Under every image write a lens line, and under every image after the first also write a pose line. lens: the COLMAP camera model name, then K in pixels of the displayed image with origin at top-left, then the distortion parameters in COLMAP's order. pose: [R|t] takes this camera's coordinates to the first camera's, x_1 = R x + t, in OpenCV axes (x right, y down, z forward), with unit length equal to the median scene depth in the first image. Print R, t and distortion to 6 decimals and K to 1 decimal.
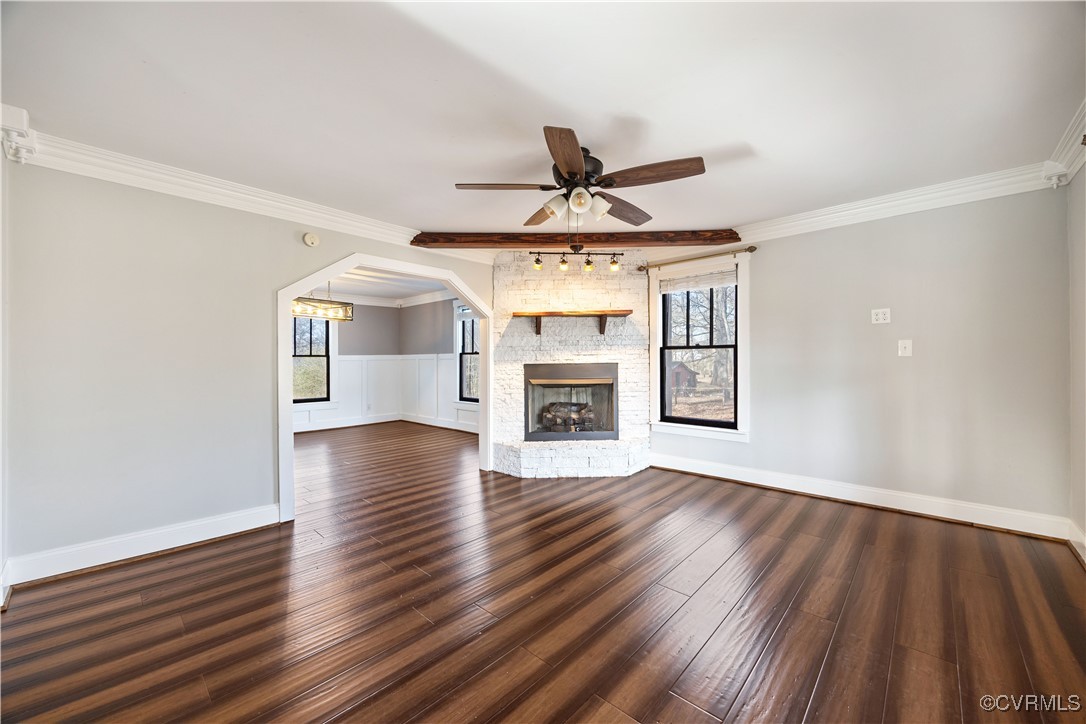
lens RADIAL K [[408.2, 0, 543.0], [0, 408.2, 362.0], [0, 0, 1]] dist [-0.000216, 0.000064]
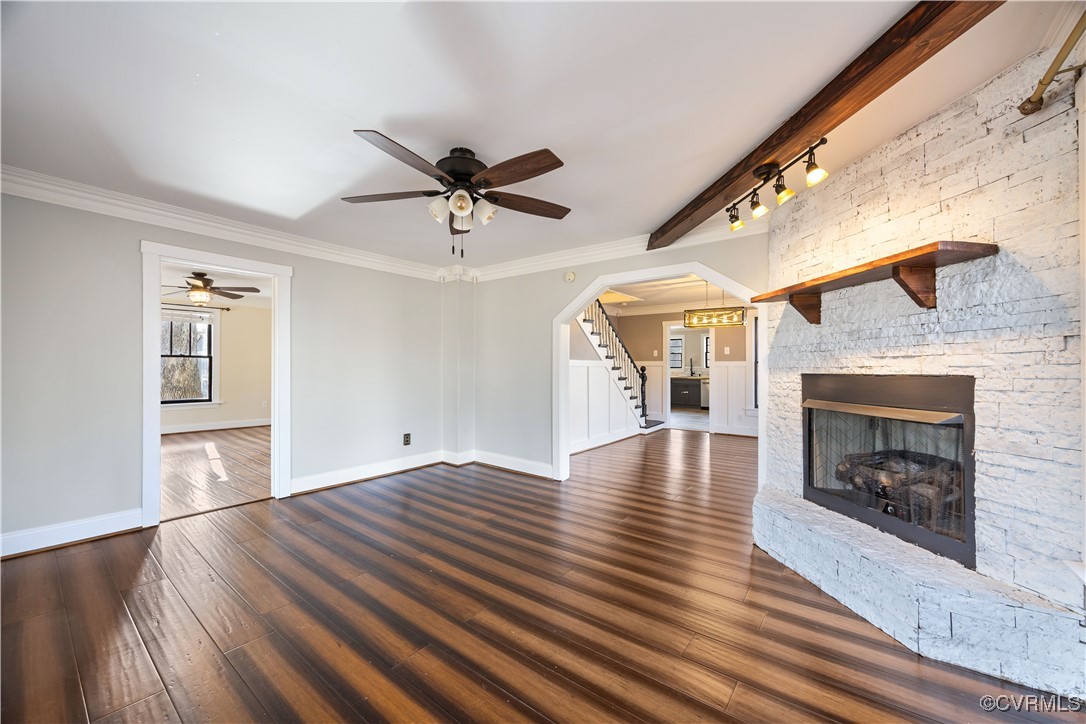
lens RADIAL K [[408.2, 0, 543.0], [0, 408.2, 362.0], [0, 0, 1]] dist [-0.000216, 0.000064]
pose [[0.110216, -0.007106, -0.993882, 0.532523], [-0.004233, 0.999962, -0.007619, -0.006151], [0.993899, 0.005047, 0.110182, 0.540268]]
